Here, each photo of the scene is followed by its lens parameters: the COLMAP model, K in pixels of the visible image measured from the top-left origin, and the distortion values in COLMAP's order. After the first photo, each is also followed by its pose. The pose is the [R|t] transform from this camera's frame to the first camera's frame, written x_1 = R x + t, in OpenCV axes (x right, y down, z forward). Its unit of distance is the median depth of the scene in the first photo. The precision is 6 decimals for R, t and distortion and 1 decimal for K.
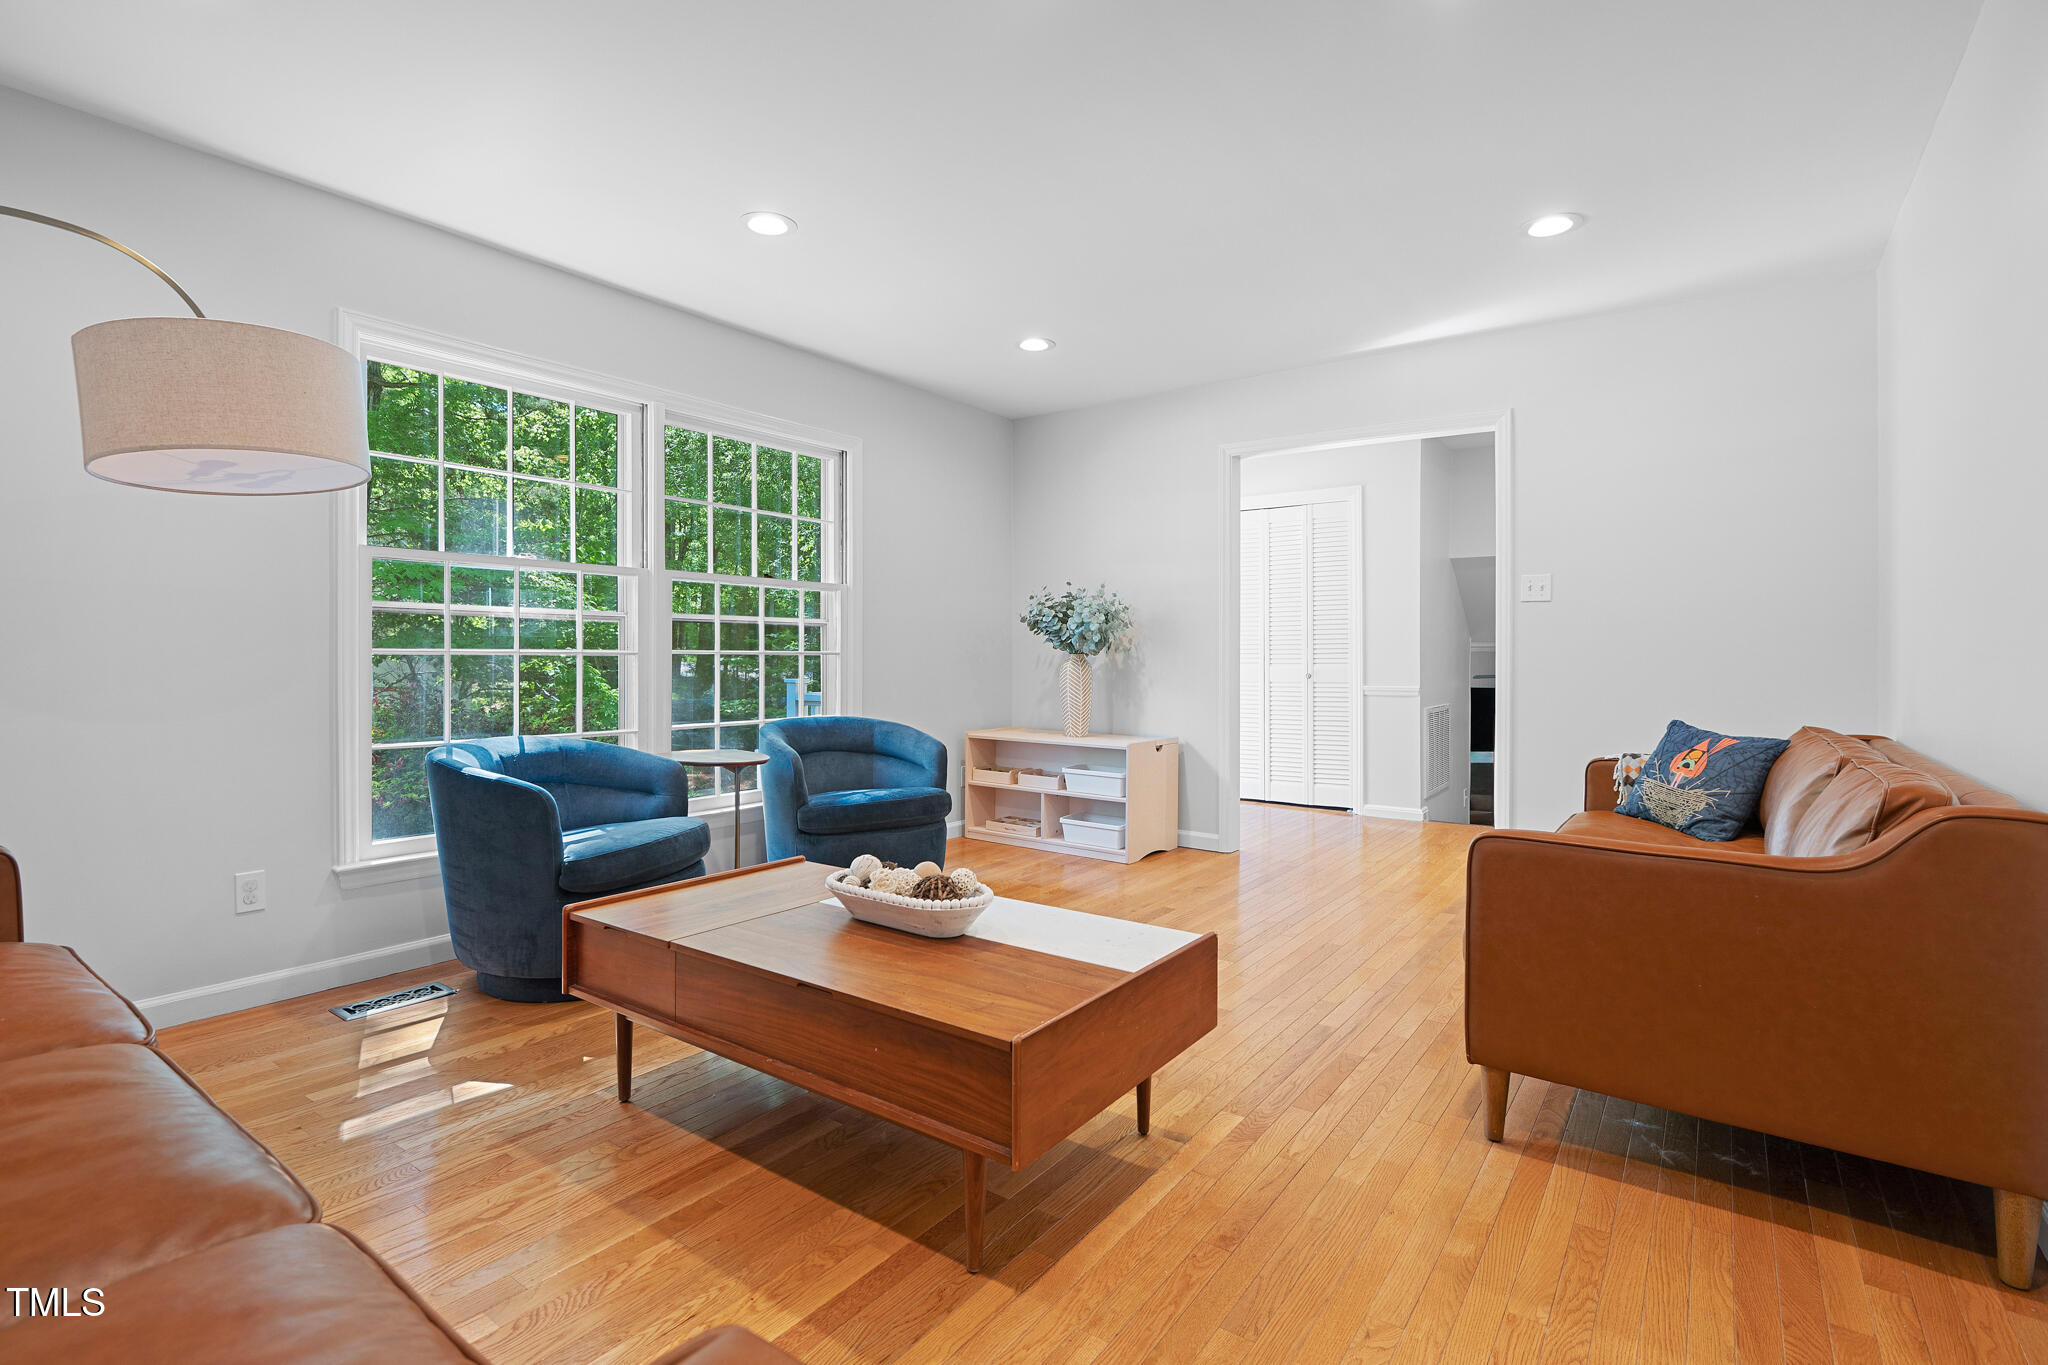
lens RADIAL K [[944.1, 0, 1010.9], [0, 944.1, 672.5], [0, 0, 1]] dist [0.002387, -0.003878]
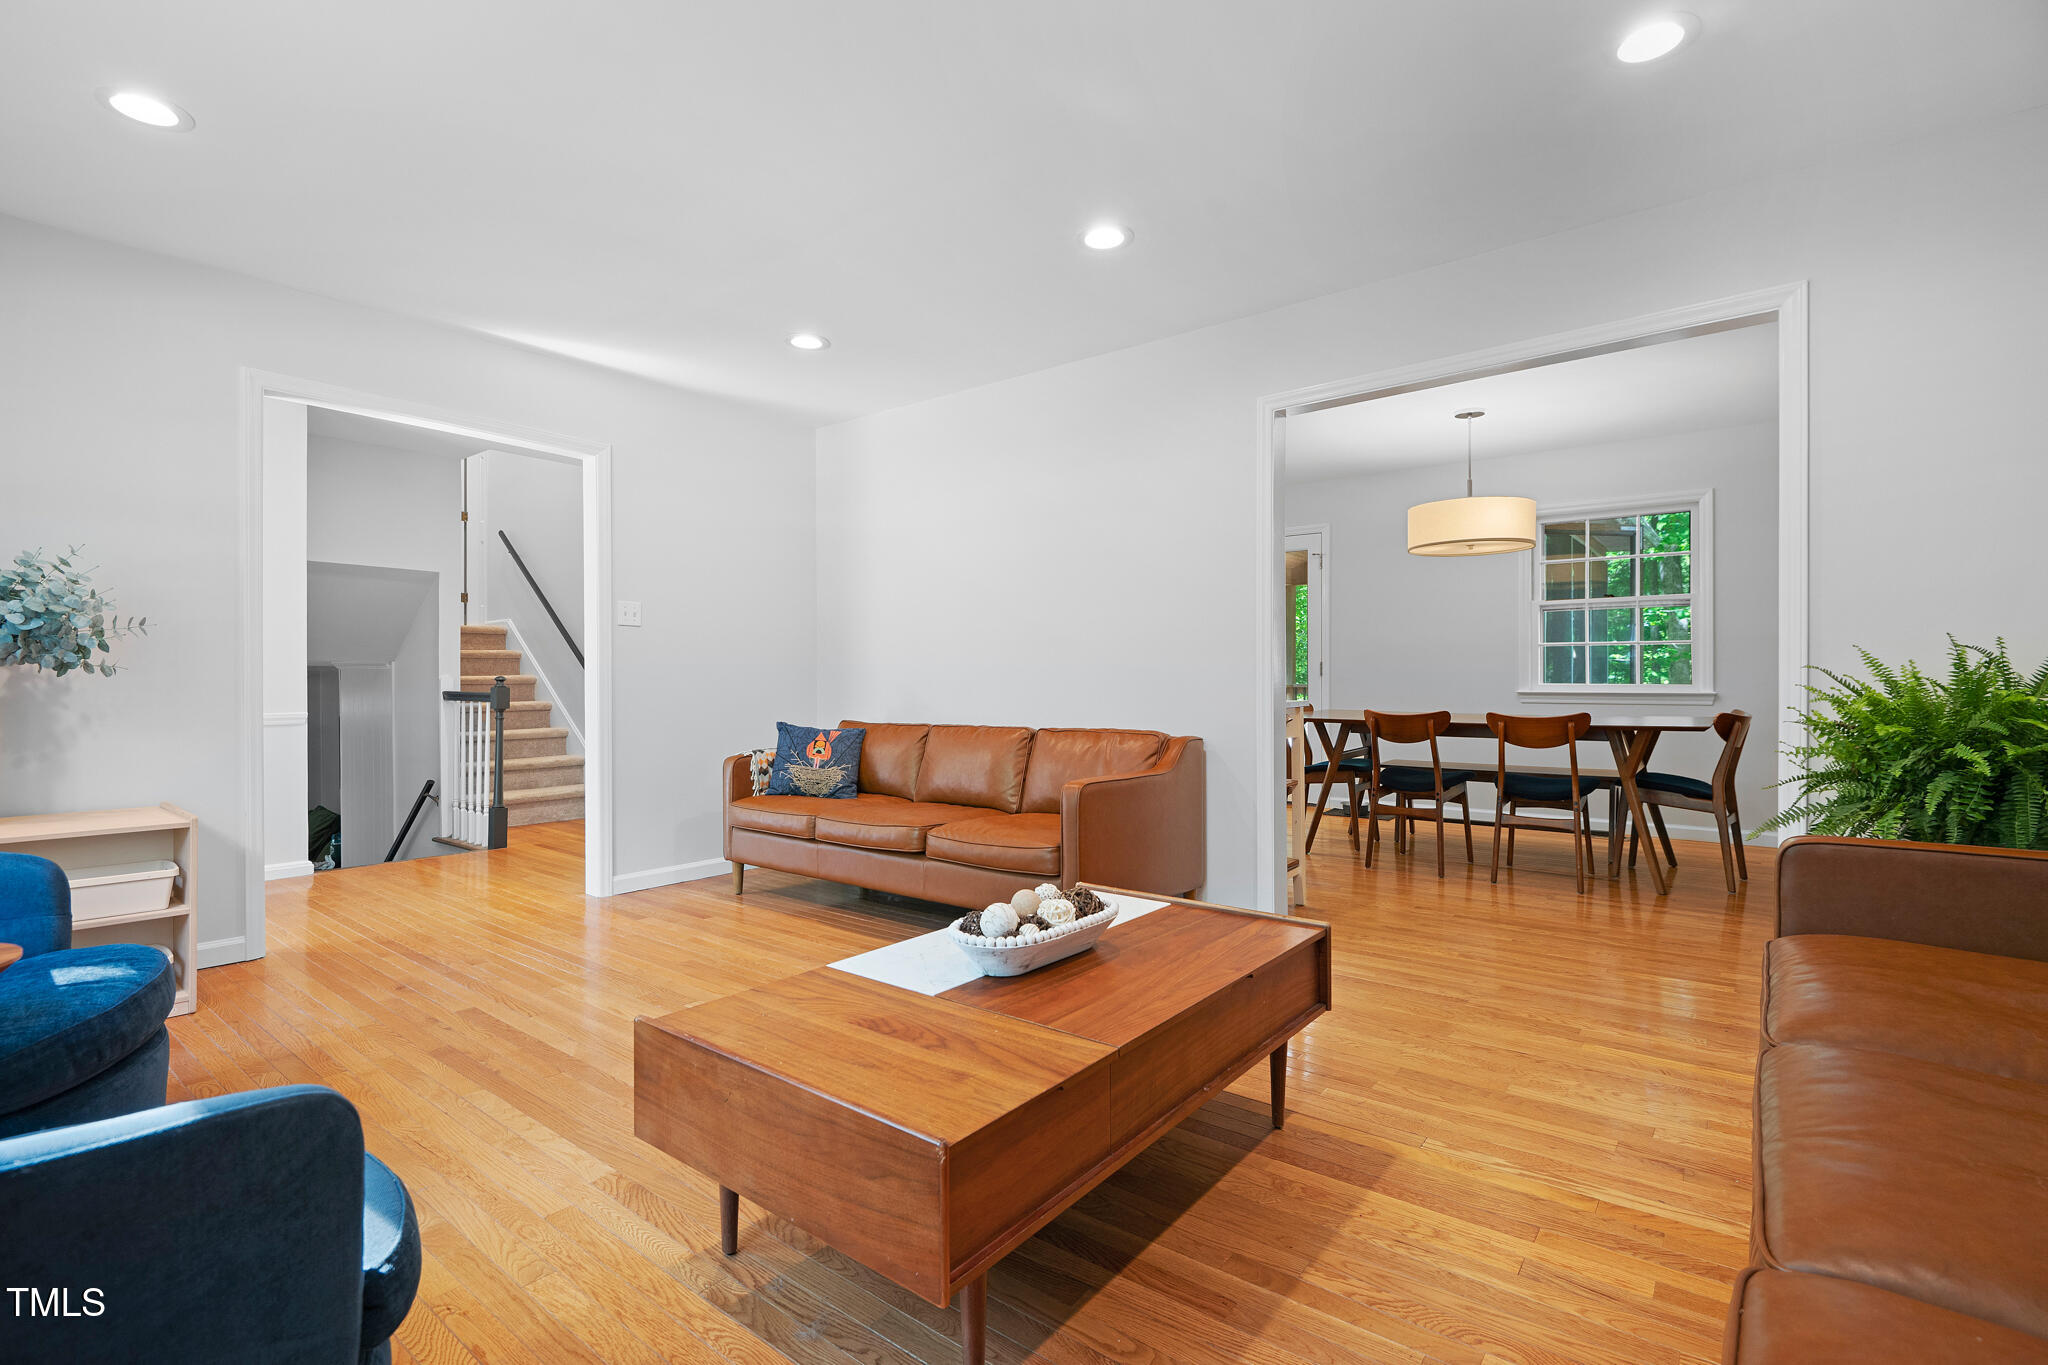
lens RADIAL K [[944.1, 0, 1022.8], [0, 944.1, 685.1], [0, 0, 1]] dist [0.002387, -0.003878]
pose [[0.036381, -0.008300, 0.999304, -0.717728], [0.018231, 0.999805, 0.007640, -0.007777], [-0.999172, 0.017941, 0.036525, 0.670615]]
